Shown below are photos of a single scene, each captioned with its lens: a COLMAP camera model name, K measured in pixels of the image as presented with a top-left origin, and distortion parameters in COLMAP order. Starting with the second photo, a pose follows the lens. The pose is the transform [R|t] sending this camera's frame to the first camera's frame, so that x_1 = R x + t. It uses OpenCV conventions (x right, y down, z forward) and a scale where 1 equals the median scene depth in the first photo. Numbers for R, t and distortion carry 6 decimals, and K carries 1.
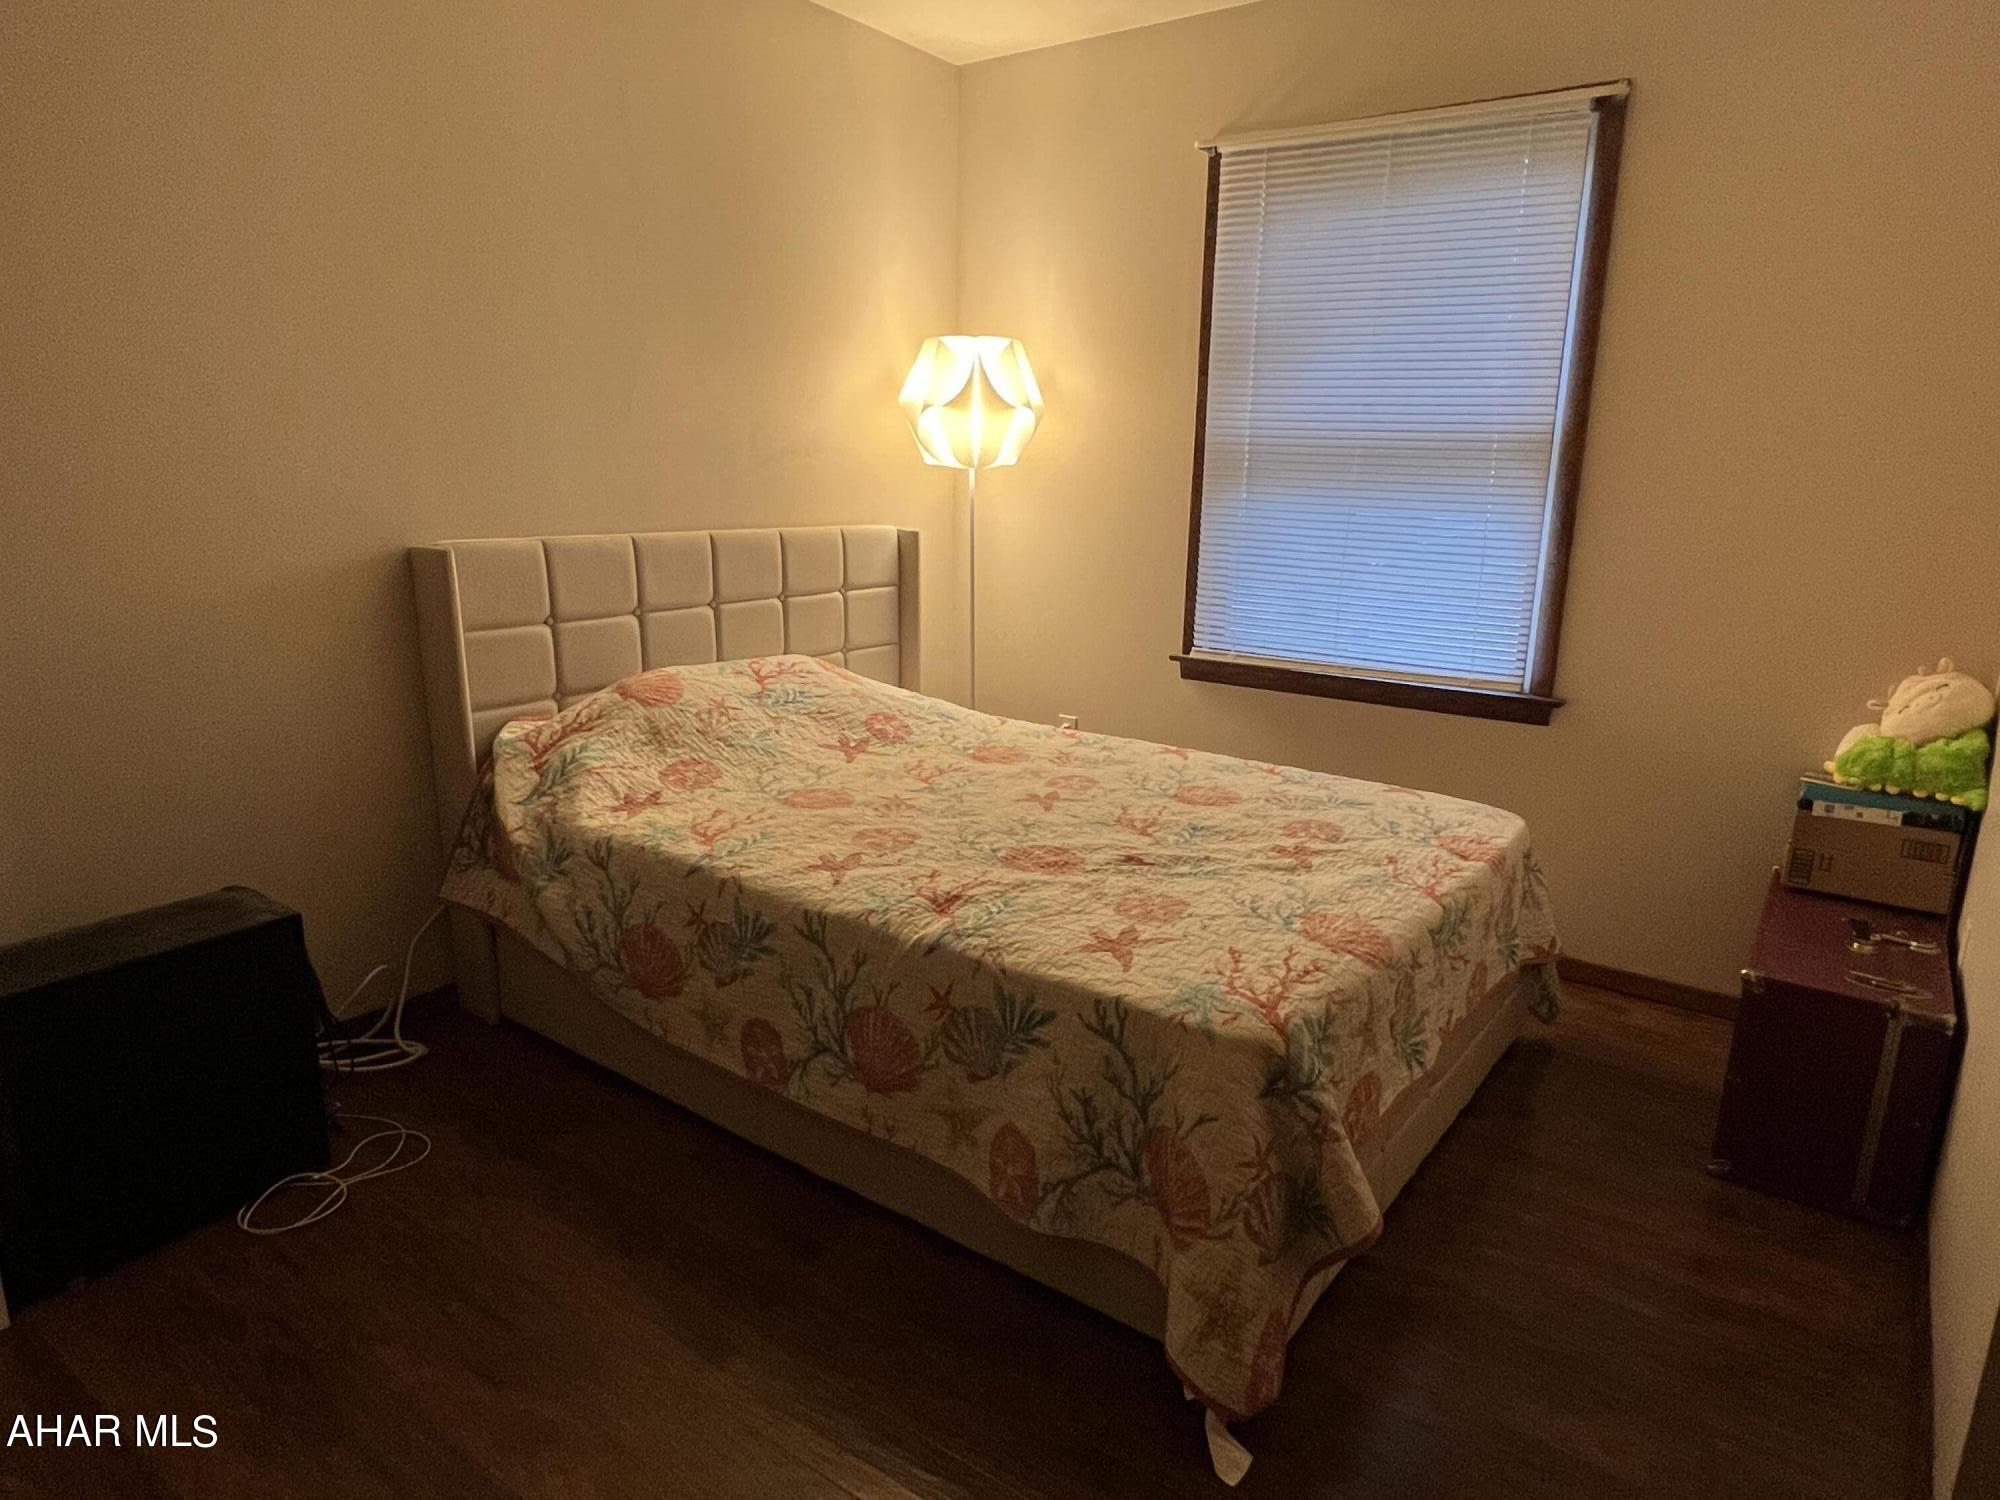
lens RADIAL K [[1242.2, 0, 1000.0], [0, 1242.2, 750.0], [0, 0, 1]] dist [0.002269, 0.000941]
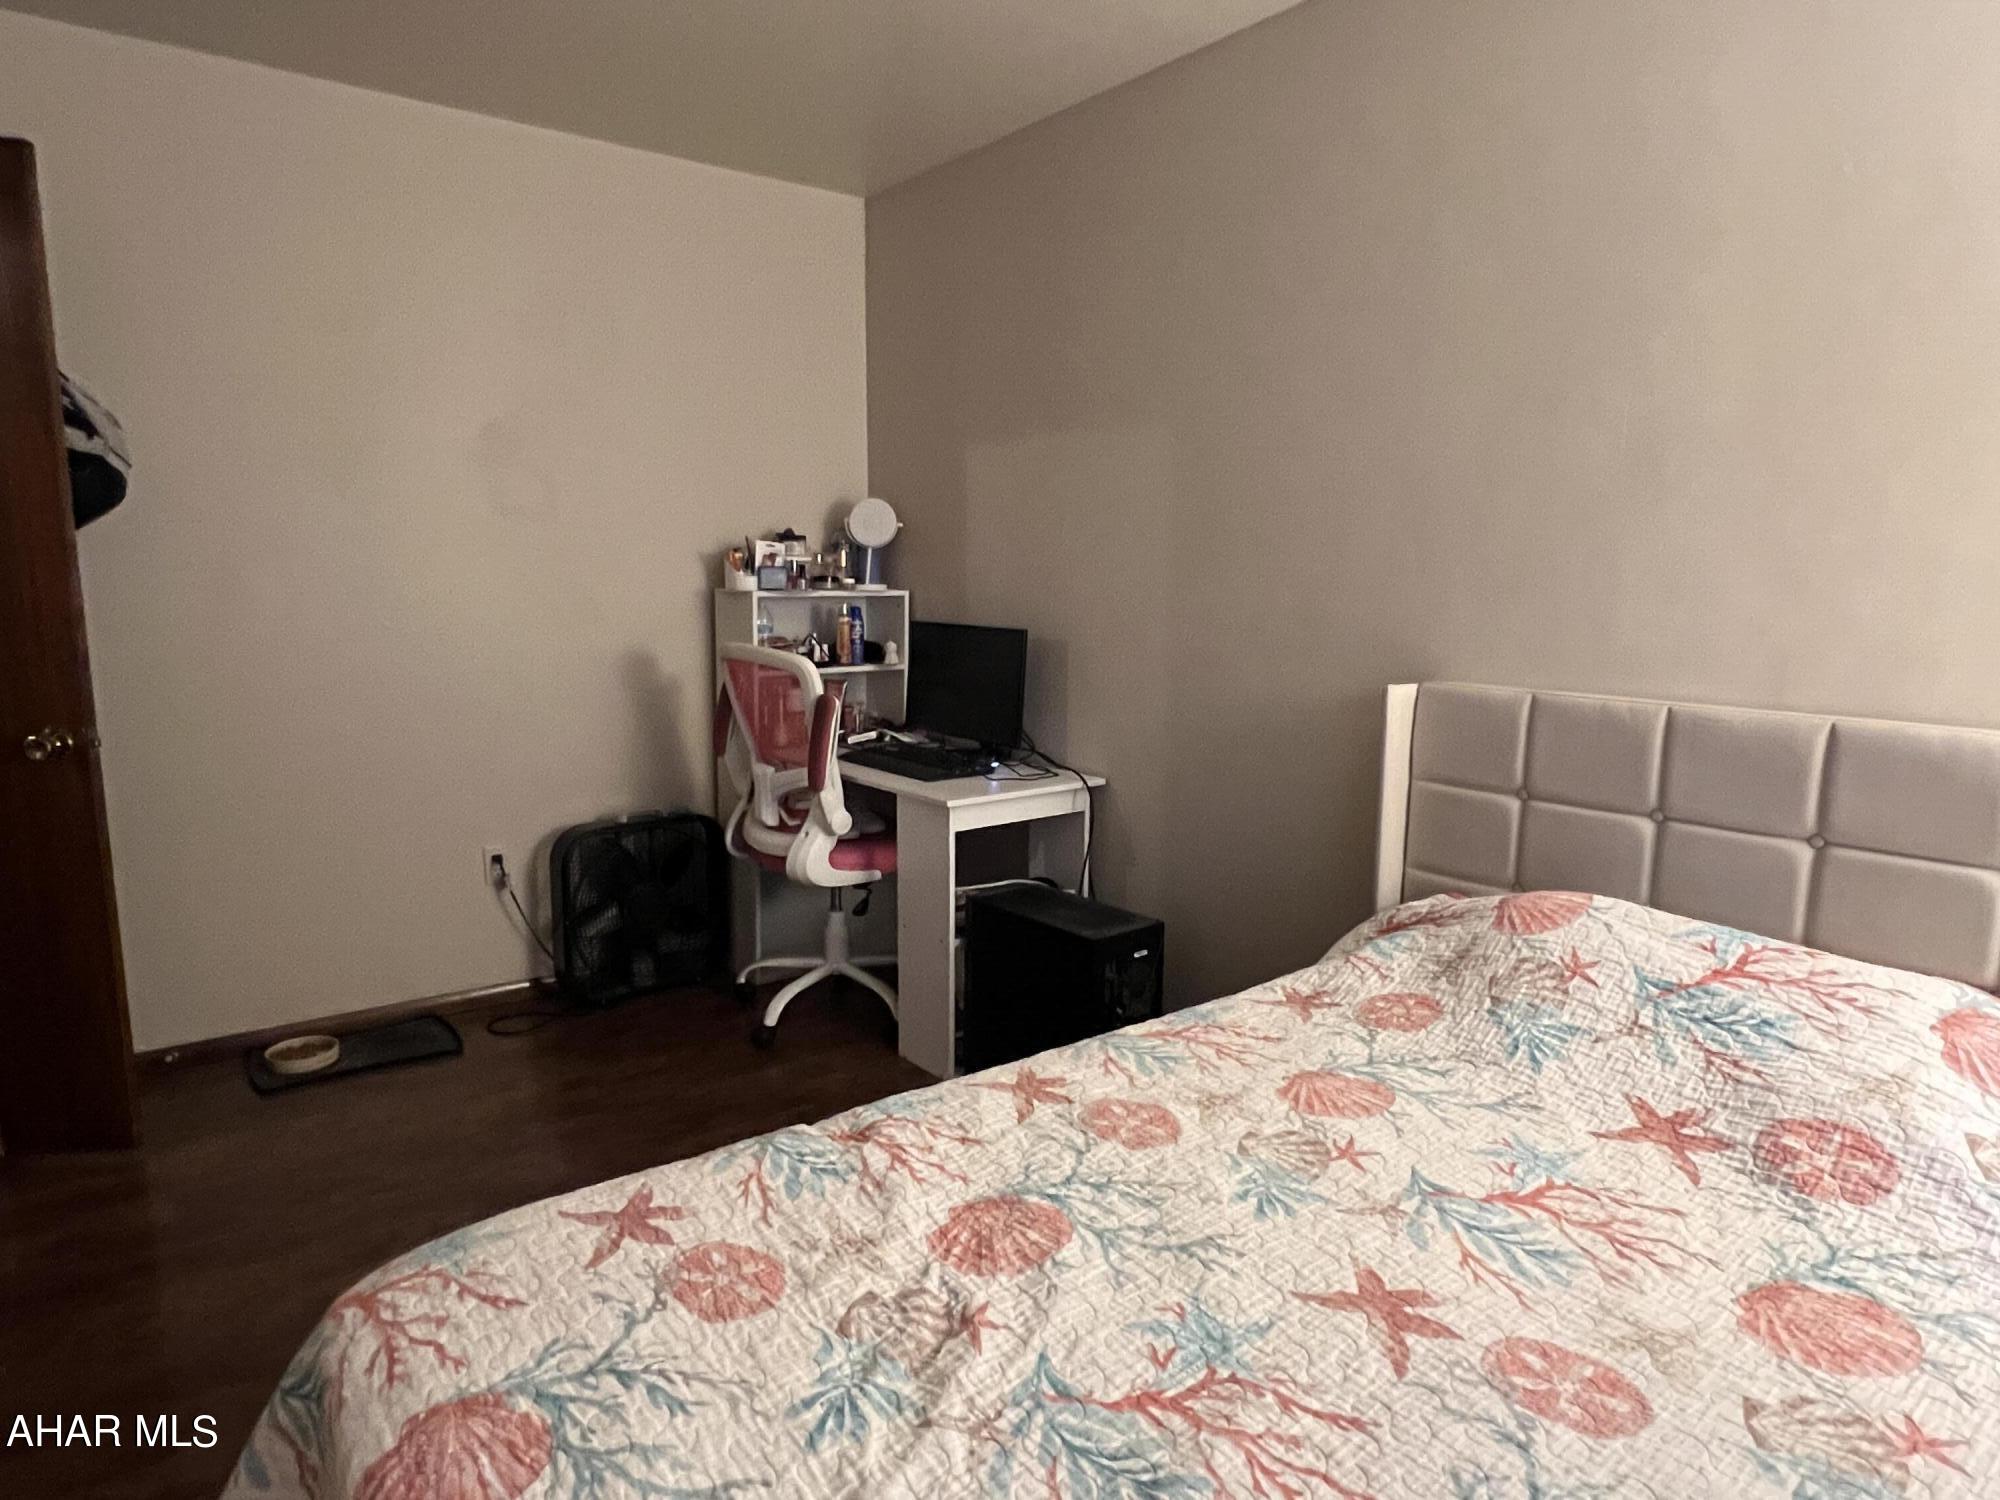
lens RADIAL K [[1242.2, 0, 1000.0], [0, 1242.2, 750.0], [0, 0, 1]] dist [0.002269, 0.000941]
pose [[-0.307771, 0.116895, -0.944252, 0.502083], [-0.226752, 0.954818, 0.192111, -0.218306], [0.924046, 0.273237, -0.267359, 0.963094]]
